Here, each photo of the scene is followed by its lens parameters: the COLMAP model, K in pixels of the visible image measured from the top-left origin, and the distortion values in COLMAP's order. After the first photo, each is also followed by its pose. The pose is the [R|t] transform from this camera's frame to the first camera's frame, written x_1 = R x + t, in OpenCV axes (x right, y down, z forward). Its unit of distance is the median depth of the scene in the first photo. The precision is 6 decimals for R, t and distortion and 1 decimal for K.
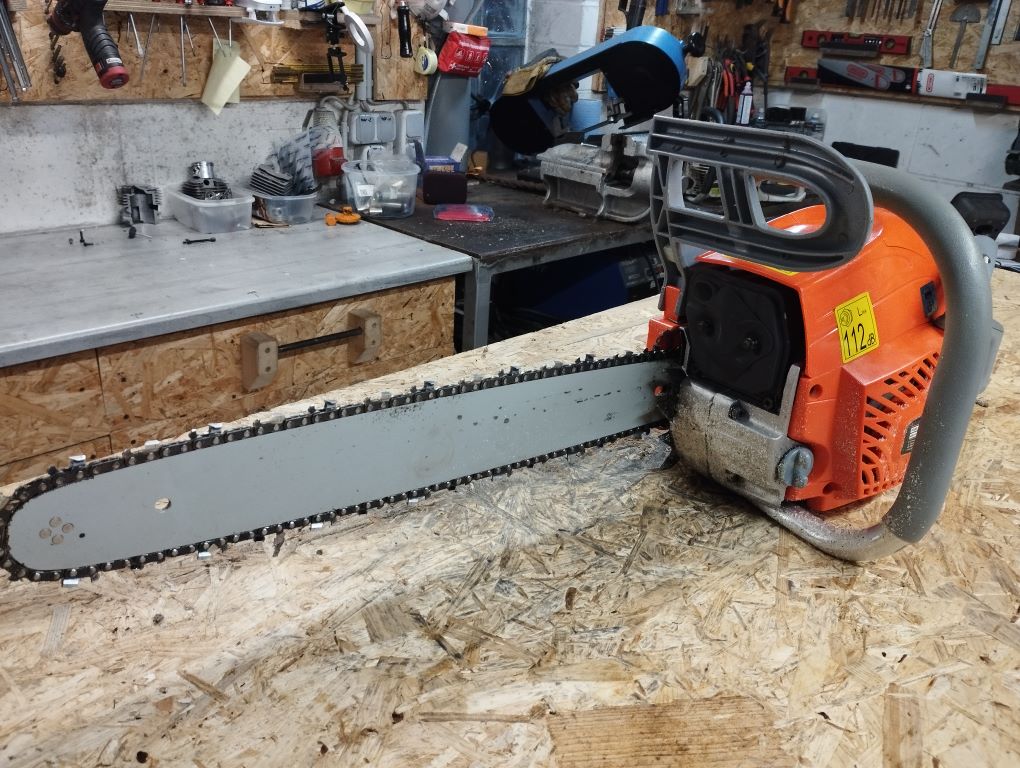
lens RADIAL K [[860.2, 0, 510.0], [0, 860.2, 384.0], [0, 0, 1]] dist [0.067799, -0.097577]
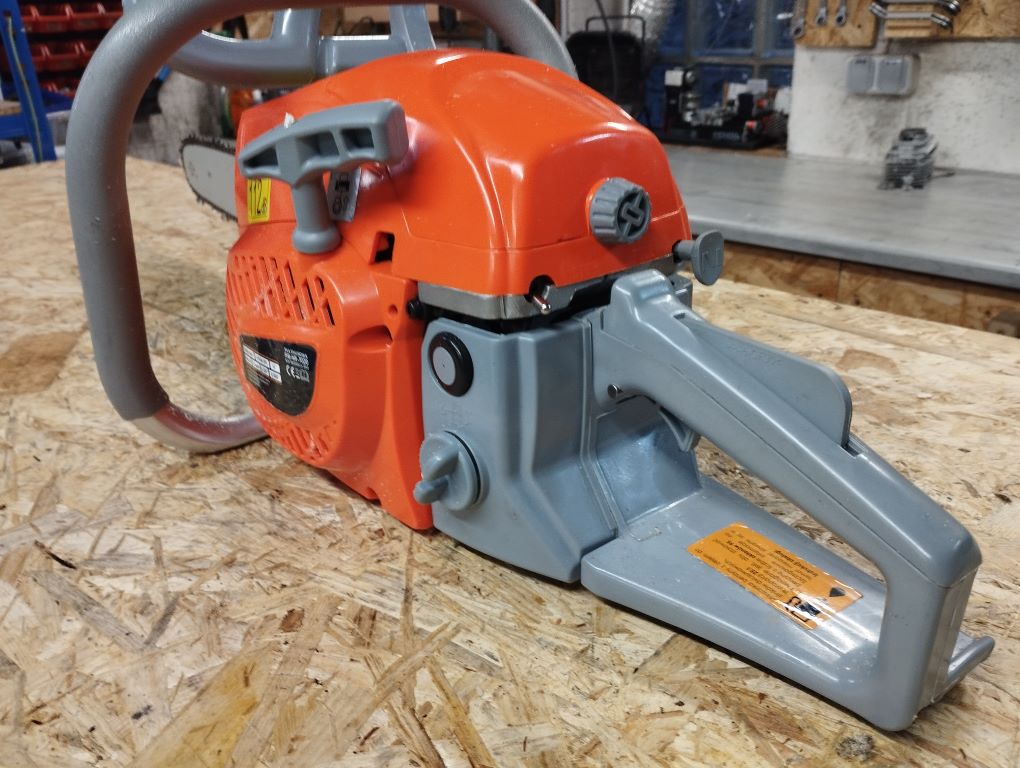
lens RADIAL K [[860.2, 0, 510.0], [0, 860.2, 384.0], [0, 0, 1]] dist [0.067799, -0.097577]
pose [[0.018784, 0.349773, -0.936646, 0.402601], [-0.355077, 0.878077, 0.320781, -0.079030], [0.934648, 0.326556, 0.140690, 0.401134]]
